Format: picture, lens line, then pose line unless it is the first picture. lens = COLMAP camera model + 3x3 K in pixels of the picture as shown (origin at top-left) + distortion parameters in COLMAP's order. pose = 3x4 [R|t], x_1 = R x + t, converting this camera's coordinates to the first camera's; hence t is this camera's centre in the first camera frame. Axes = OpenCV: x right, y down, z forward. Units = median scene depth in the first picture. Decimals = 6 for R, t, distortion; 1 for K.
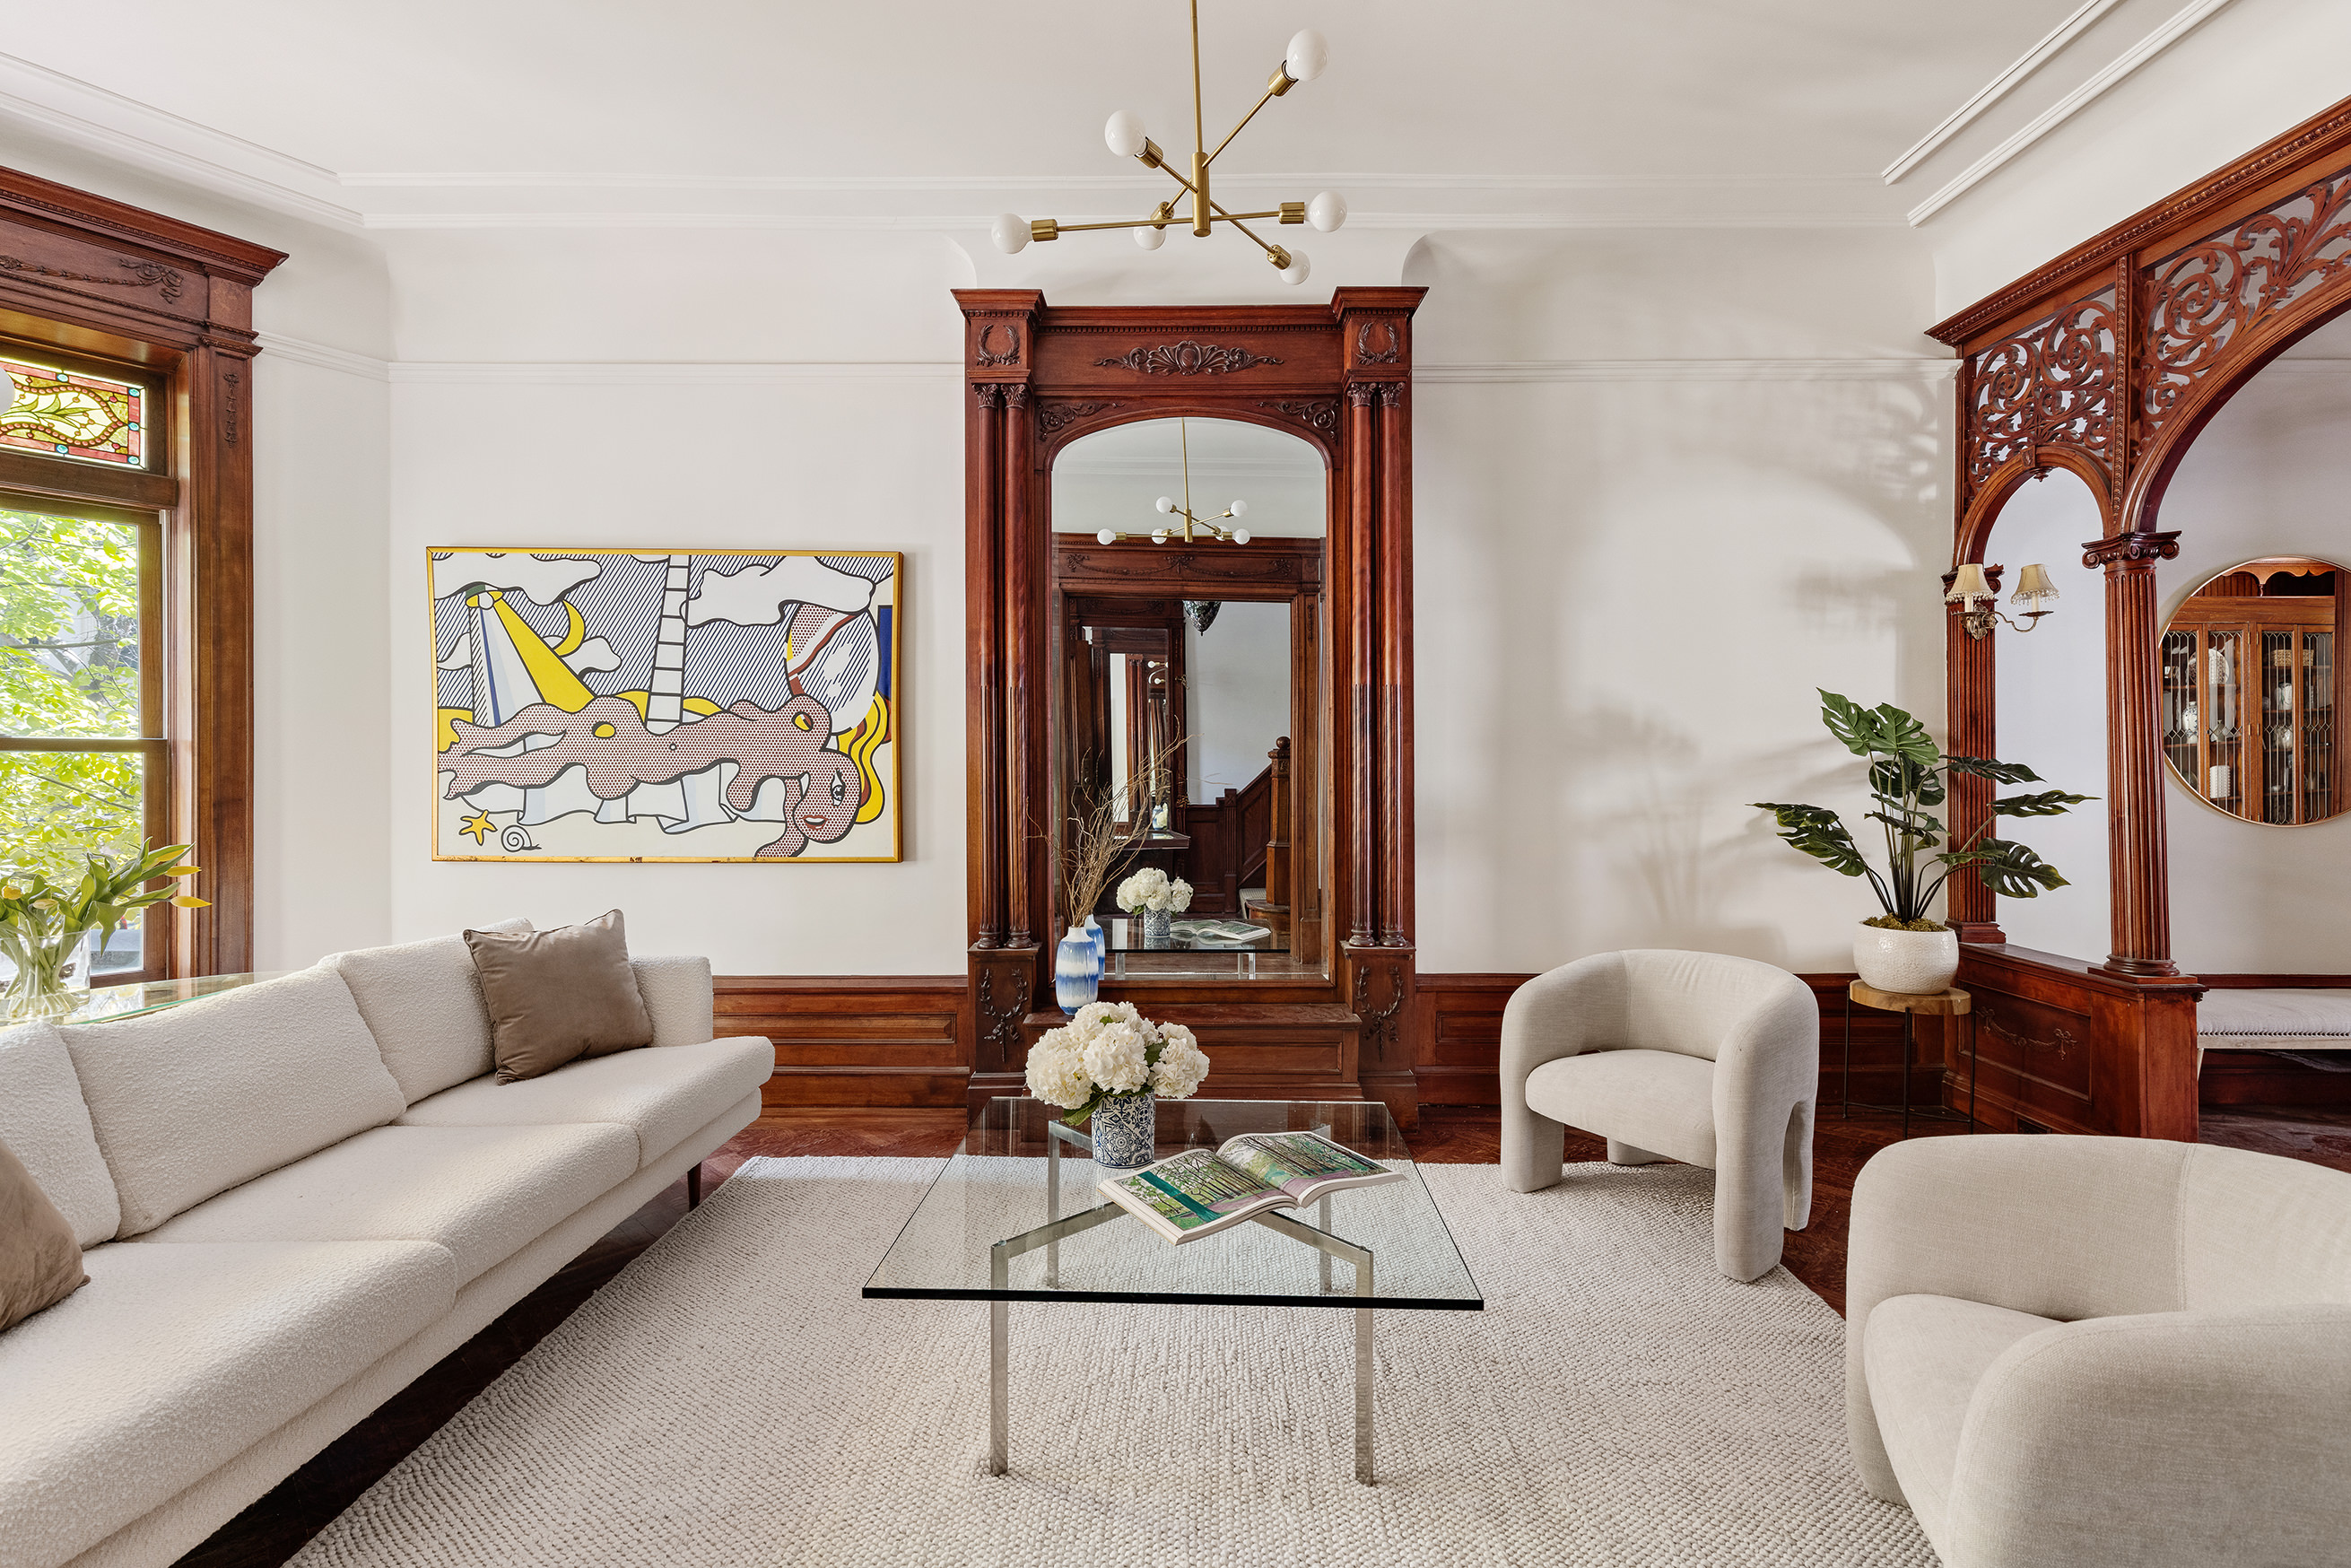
lens RADIAL K [[1069.7, 0, 1177.7], [0, 1069.7, 759.0], [0, 0, 1]] dist [0.002393, 0.000054]
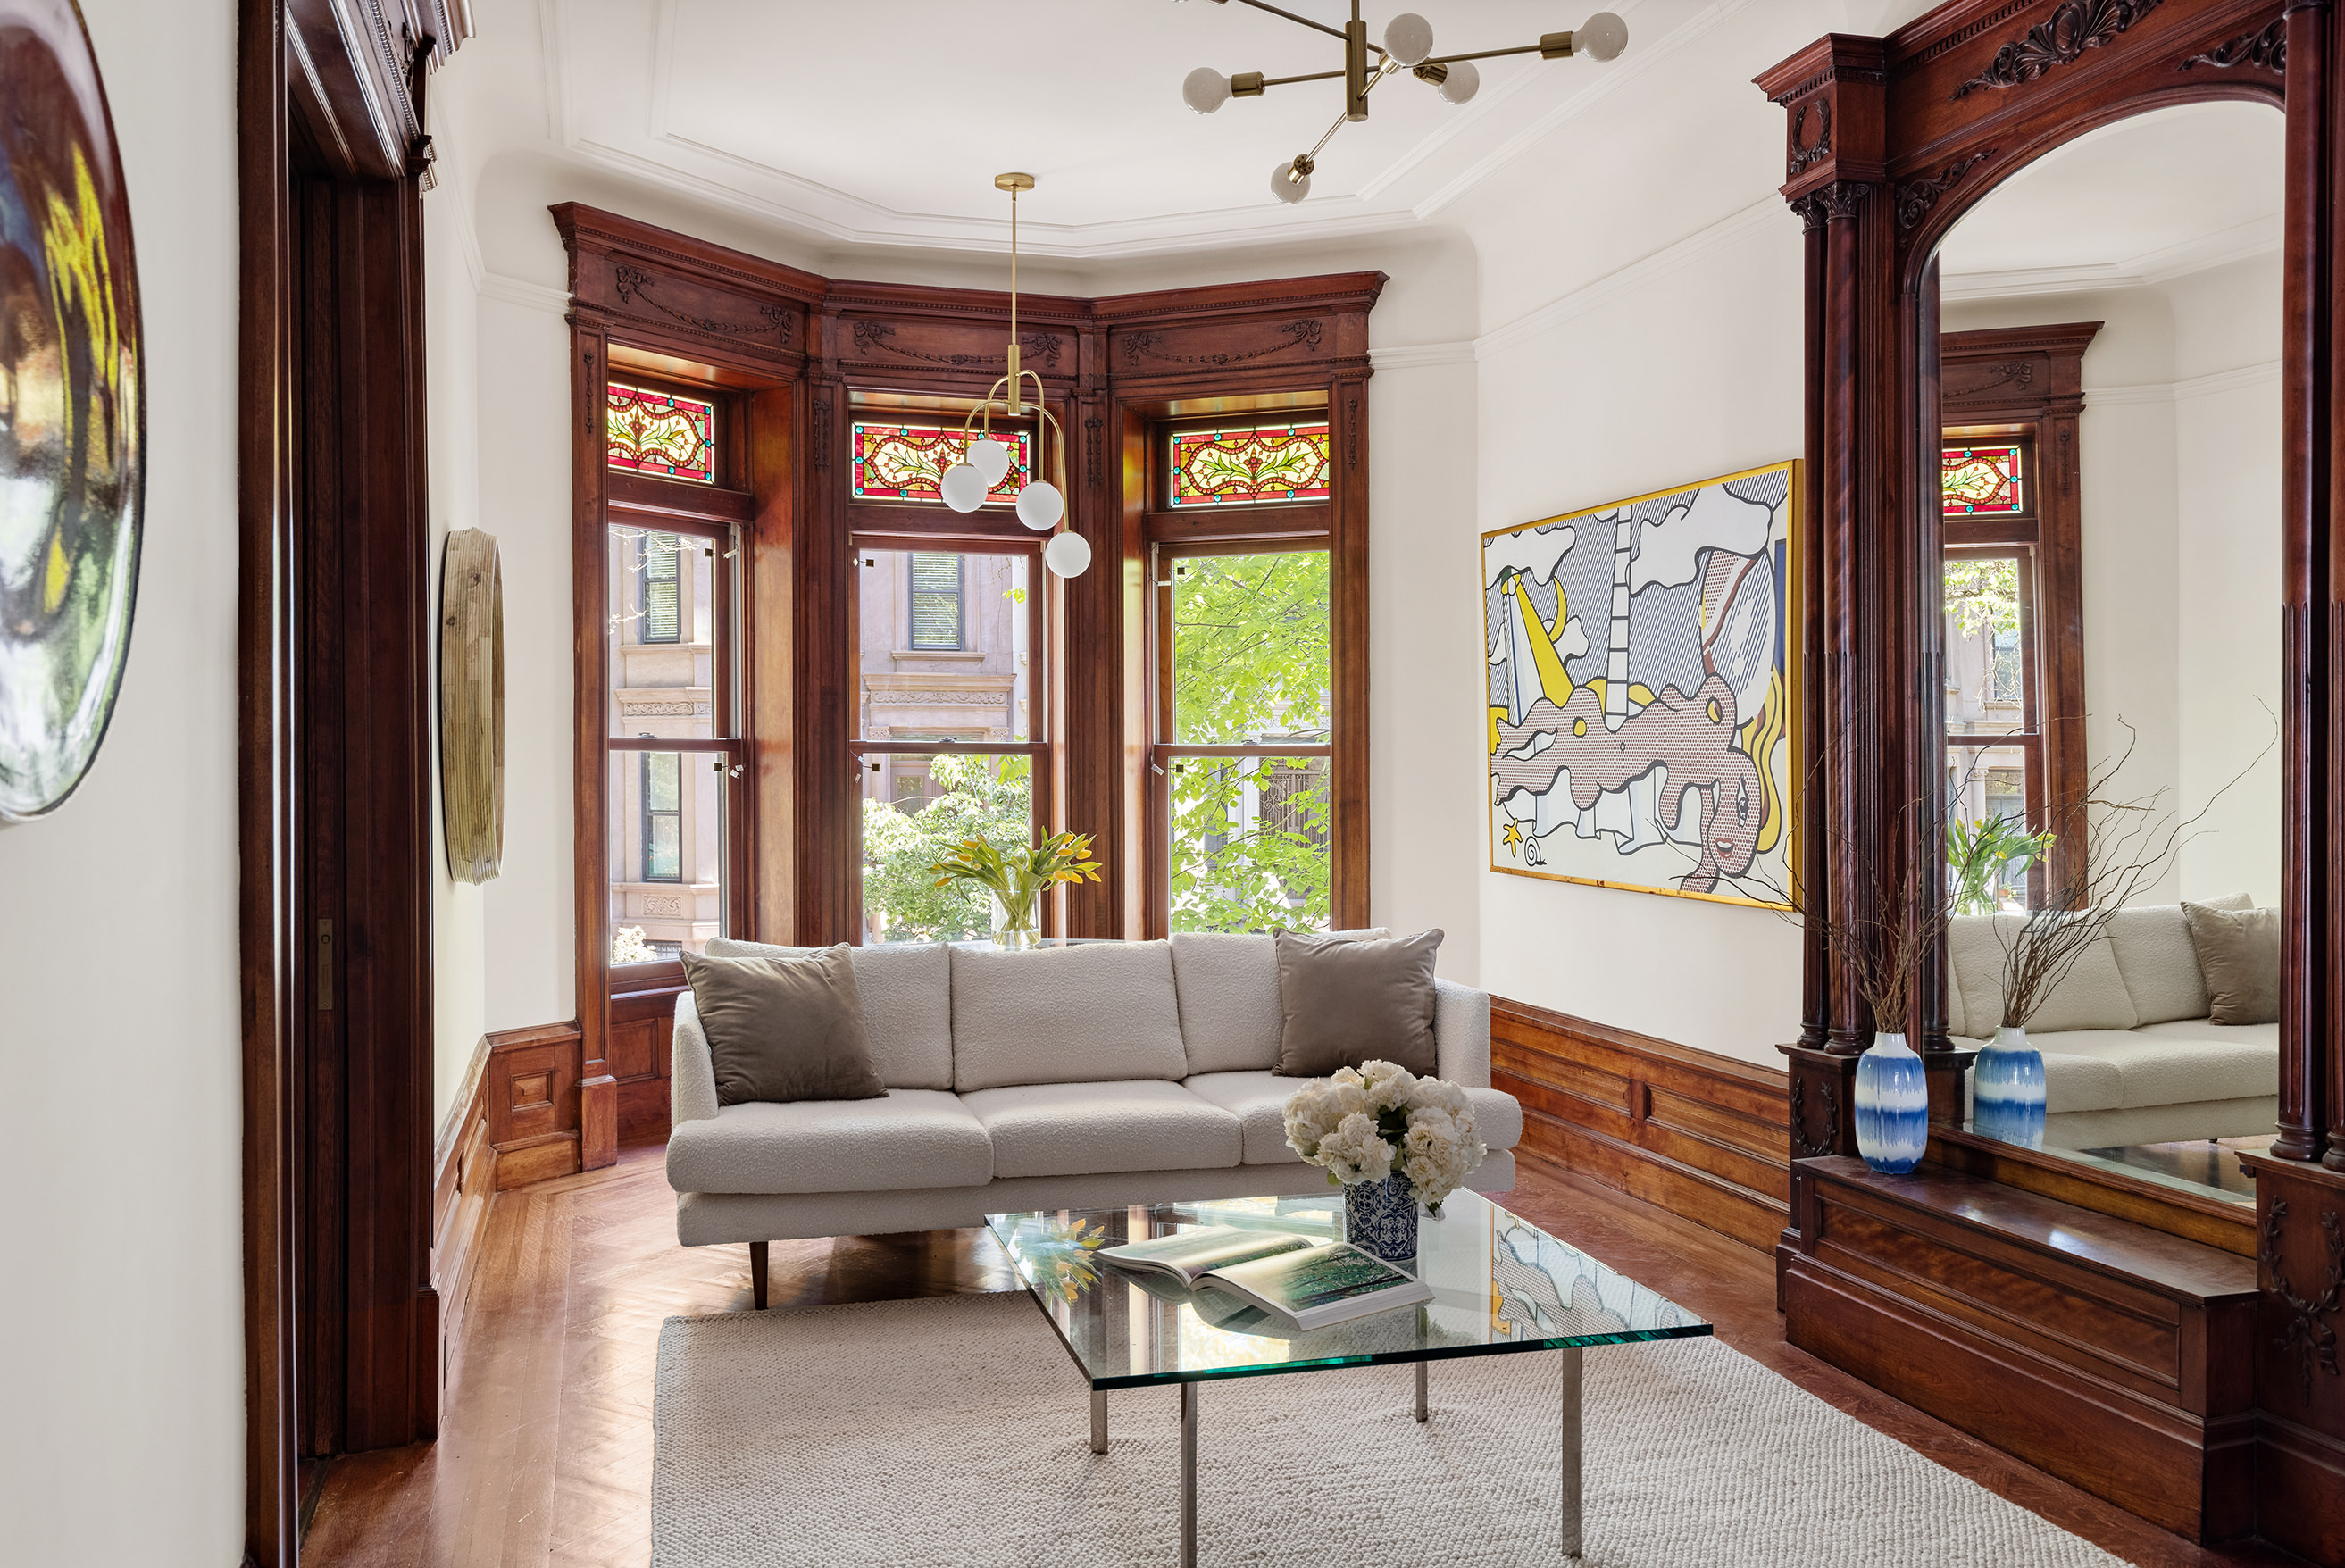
lens RADIAL K [[1914.9, 0, 1167.2], [0, 1914.9, 782.3], [0, 0, 1]] dist [0.006645, 0.000609]
pose [[0.270421, 0.009956, -0.962691, 0.821329], [0.009614, 0.999869, 0.013041, -0.006554], [0.962694, -0.012782, 0.270290, 0.281740]]
